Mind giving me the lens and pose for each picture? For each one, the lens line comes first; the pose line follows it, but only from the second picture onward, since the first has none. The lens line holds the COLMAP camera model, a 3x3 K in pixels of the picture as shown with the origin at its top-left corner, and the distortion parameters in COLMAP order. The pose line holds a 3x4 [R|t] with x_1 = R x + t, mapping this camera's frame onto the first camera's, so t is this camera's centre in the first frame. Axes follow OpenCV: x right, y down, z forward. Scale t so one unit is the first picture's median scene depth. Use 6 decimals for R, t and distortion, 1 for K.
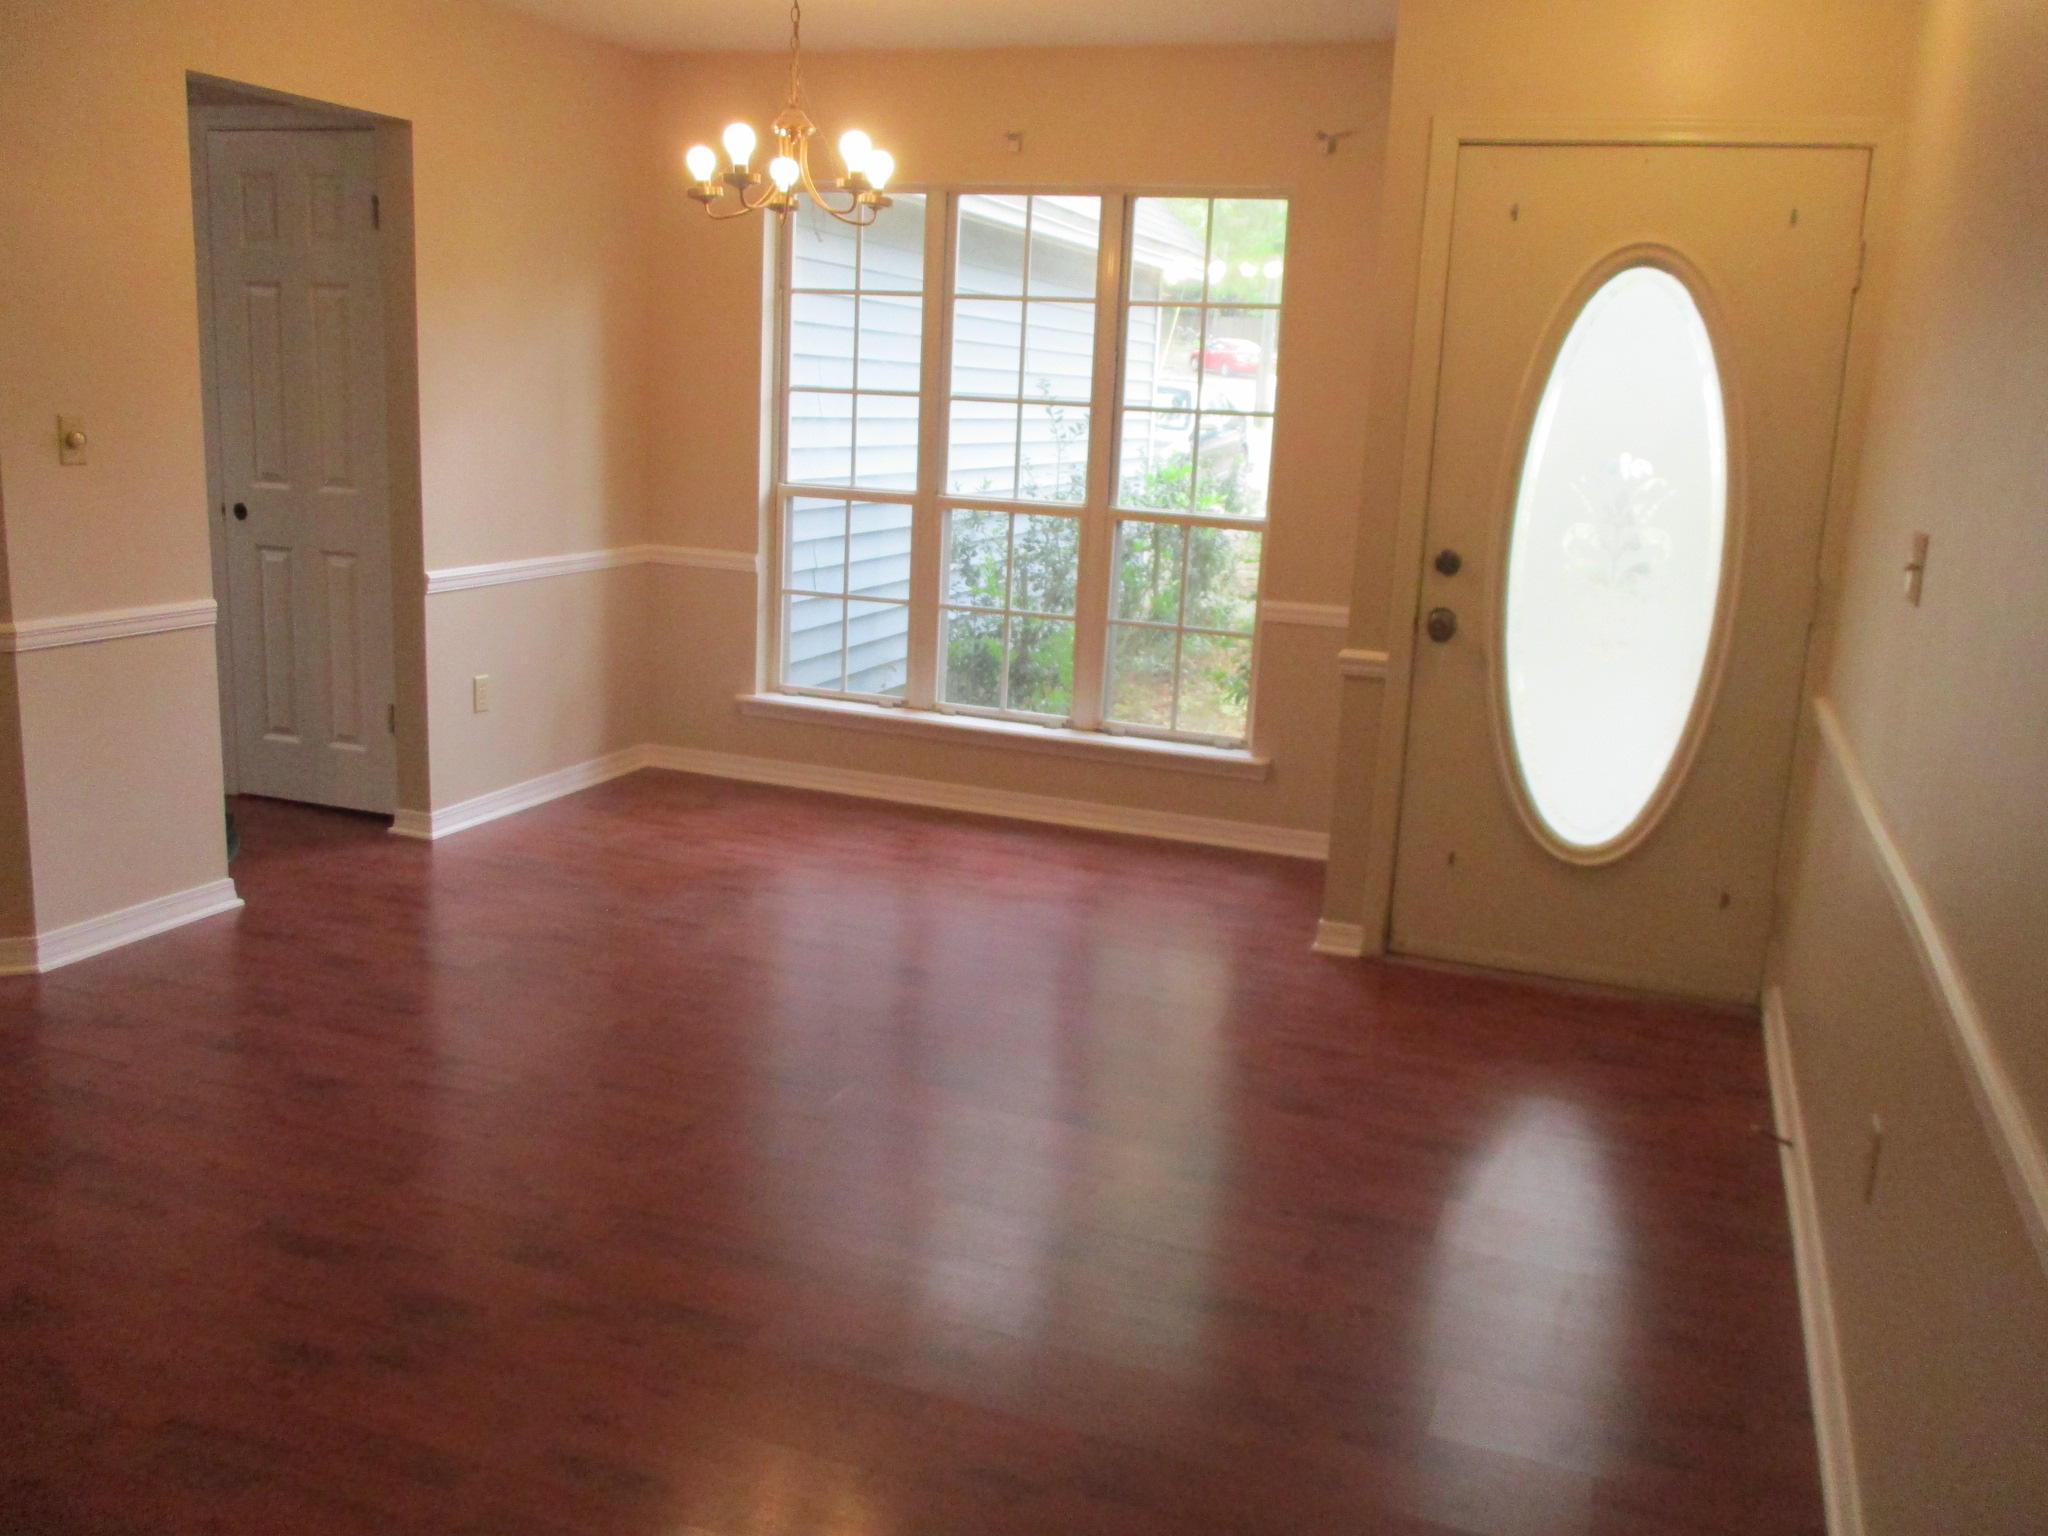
lens RADIAL K [[1706.9, 0, 1054.4], [0, 1706.9, 756.2], [0, 0, 1]] dist [-0.025547, 0.001670]
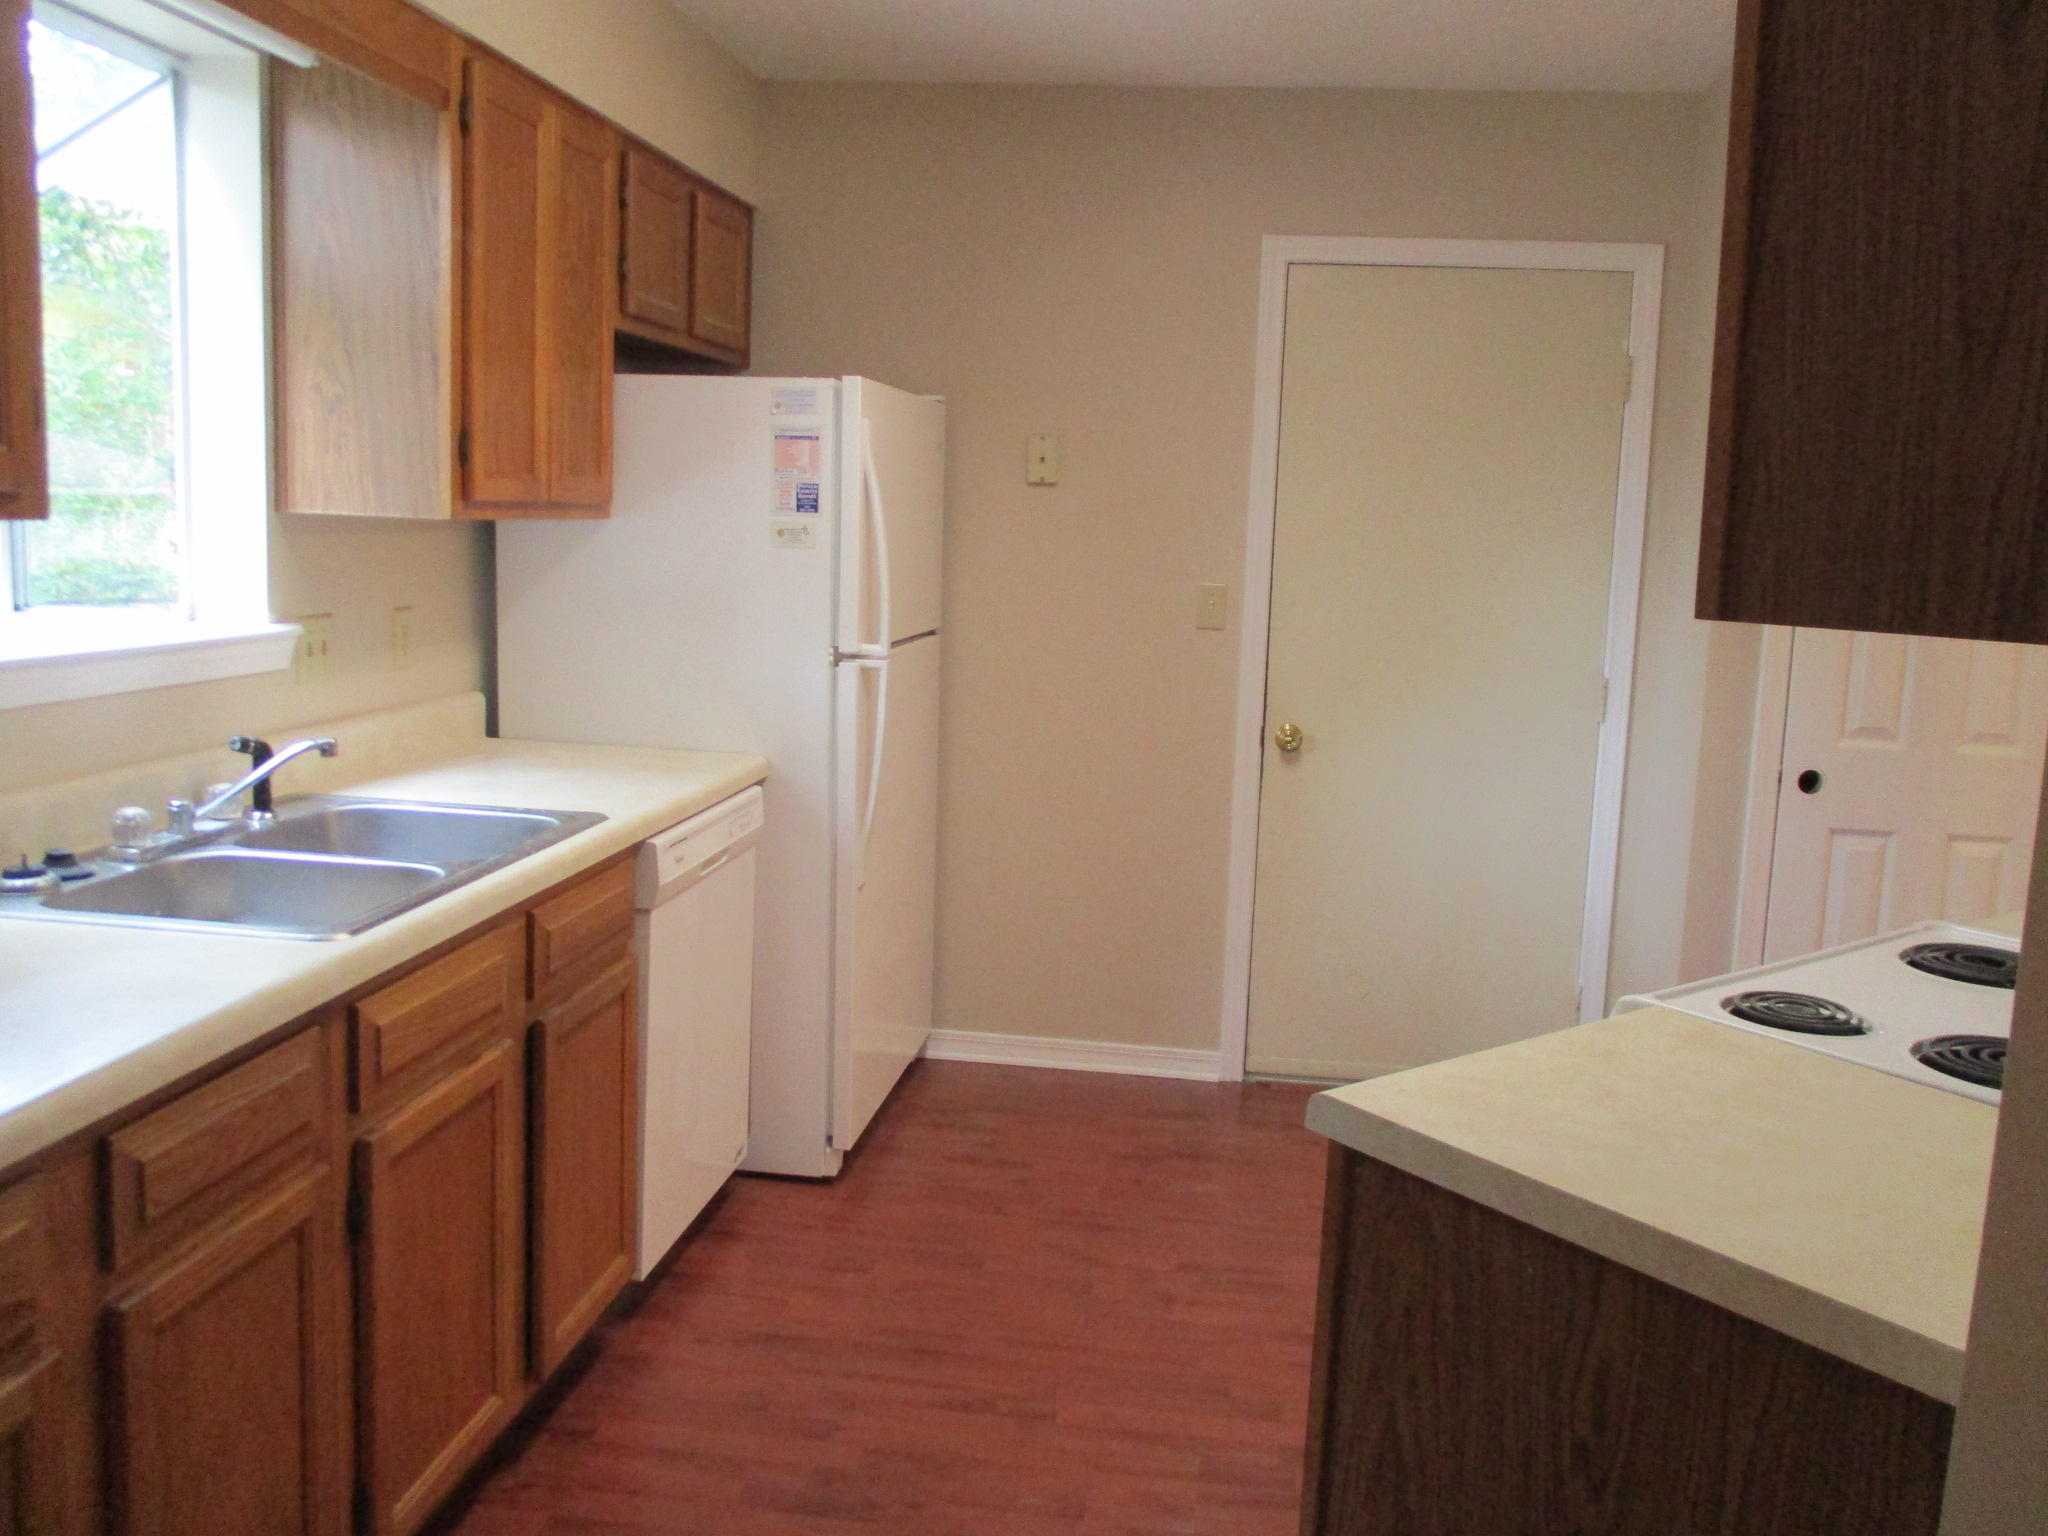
lens RADIAL K [[1686.5, 0, 1043.7], [0, 1686.5, 767.4], [0, 0, 1]] dist [-0.019696, 0.004604]
pose [[0.974568, -0.041847, 0.220150, -1.154339], [0.054473, 0.997181, -0.051594, -0.162979], [-0.217370, 0.062274, 0.974101, 0.492503]]
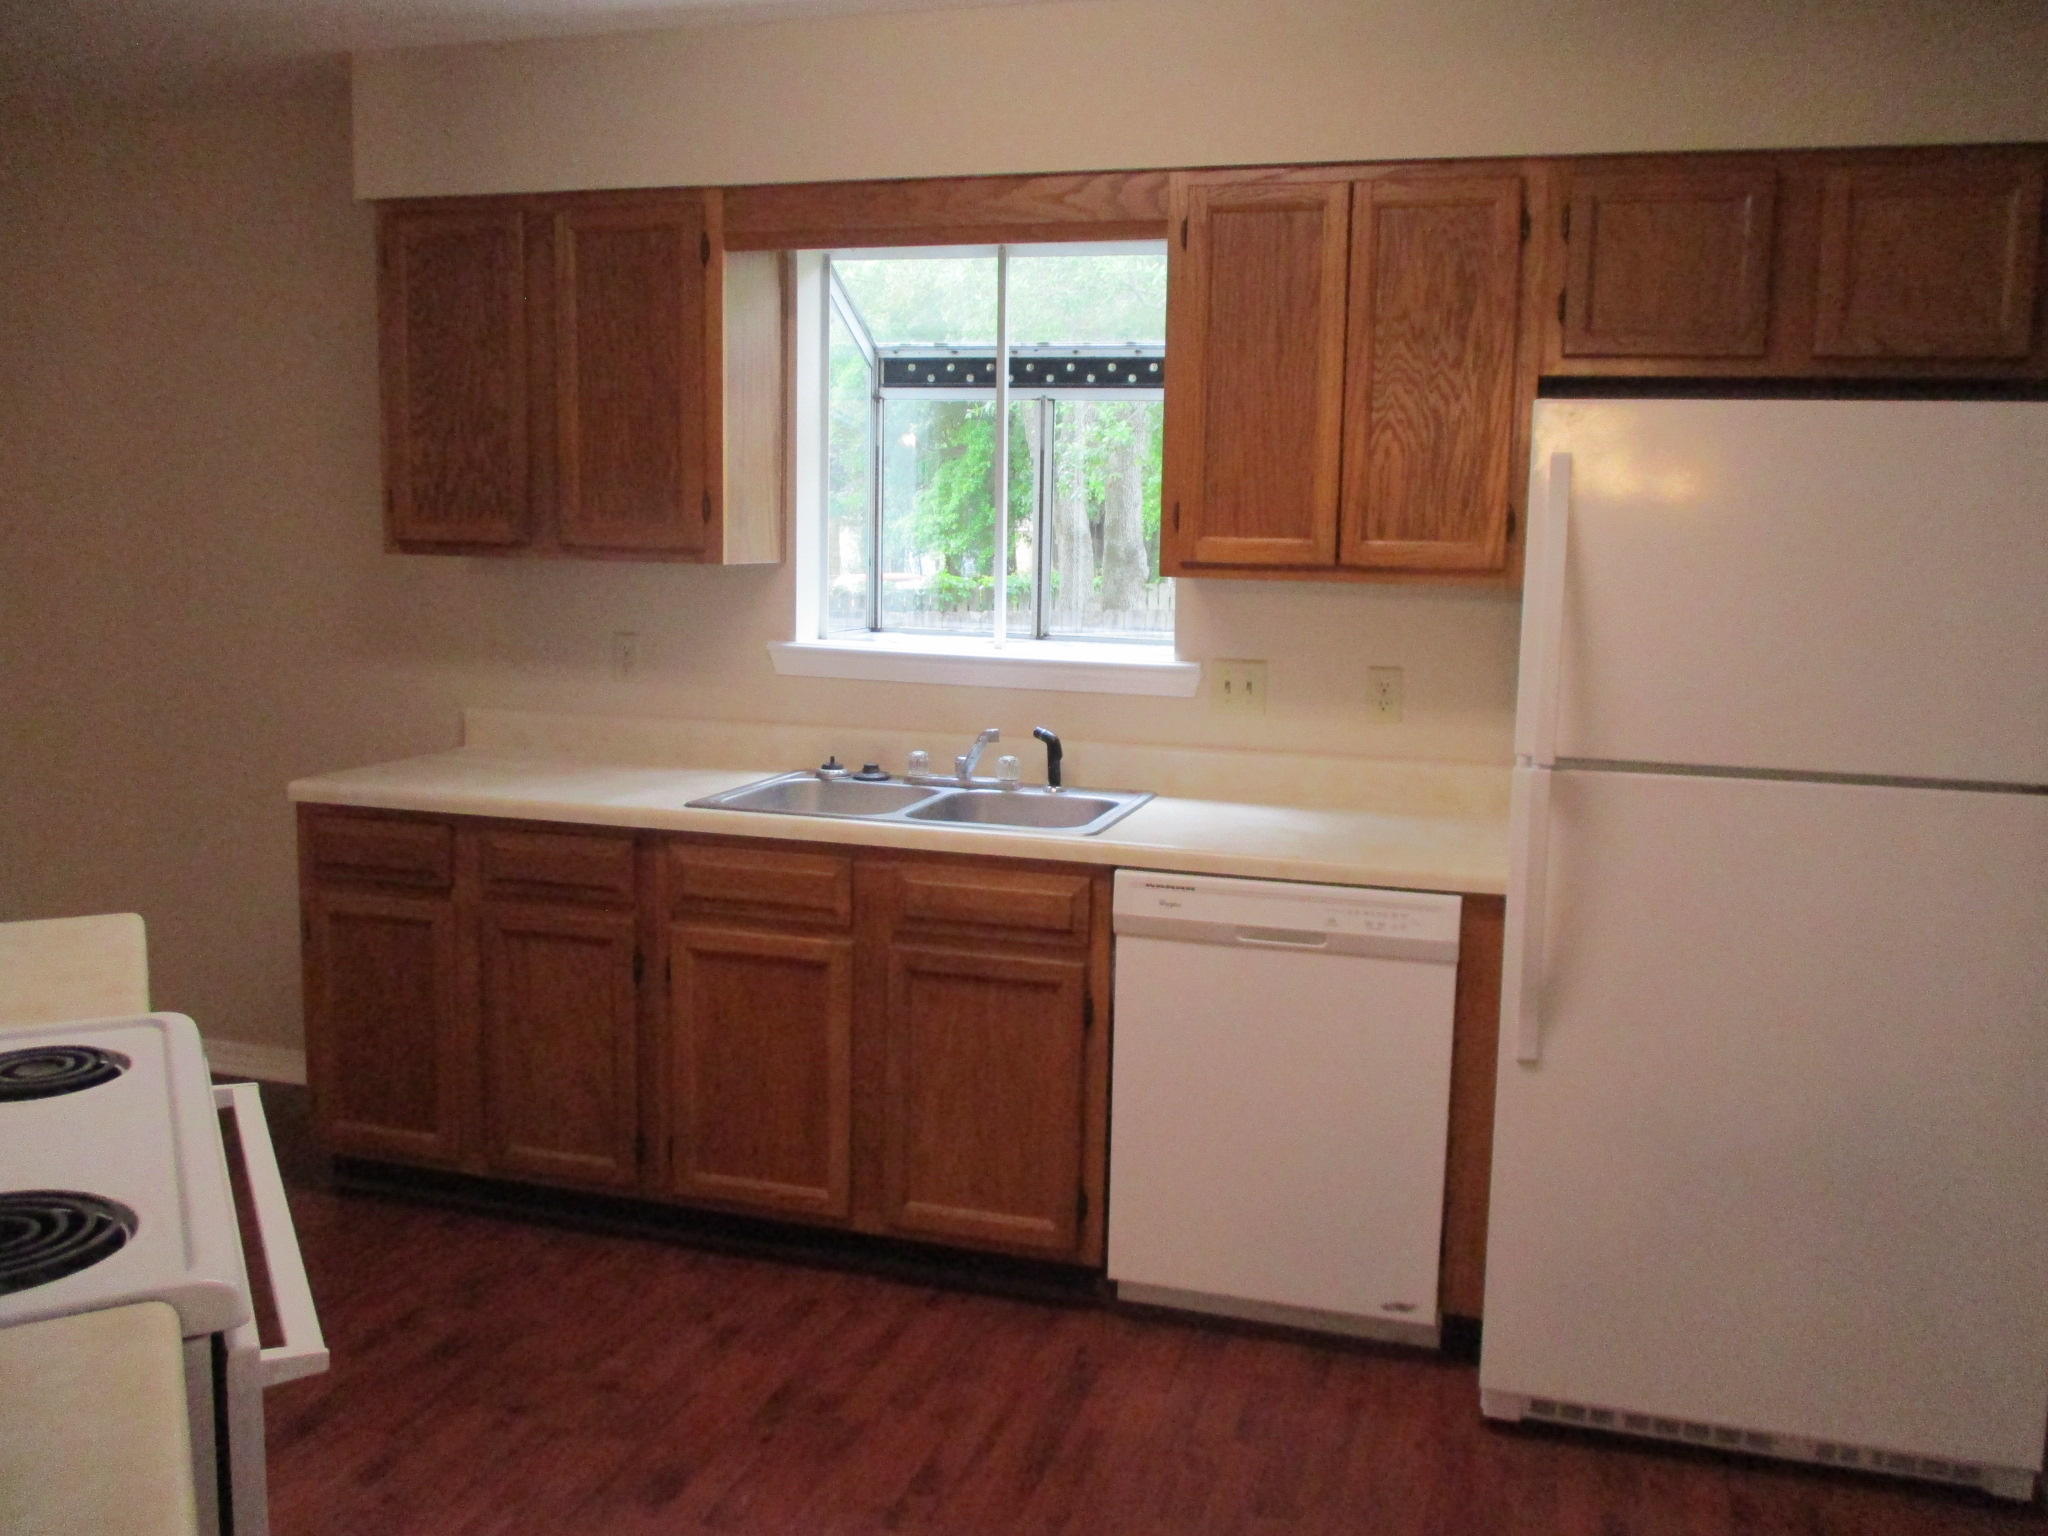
lens RADIAL K [[1706.9, 0, 1054.4], [0, 1706.9, 756.2], [0, 0, 1]] dist [-0.025547, 0.001670]
pose [[0.069742, 0.078271, -0.994490, -0.453310], [-0.230294, 0.971252, 0.060292, -0.258923], [0.970619, 0.224820, 0.085762, 1.069654]]
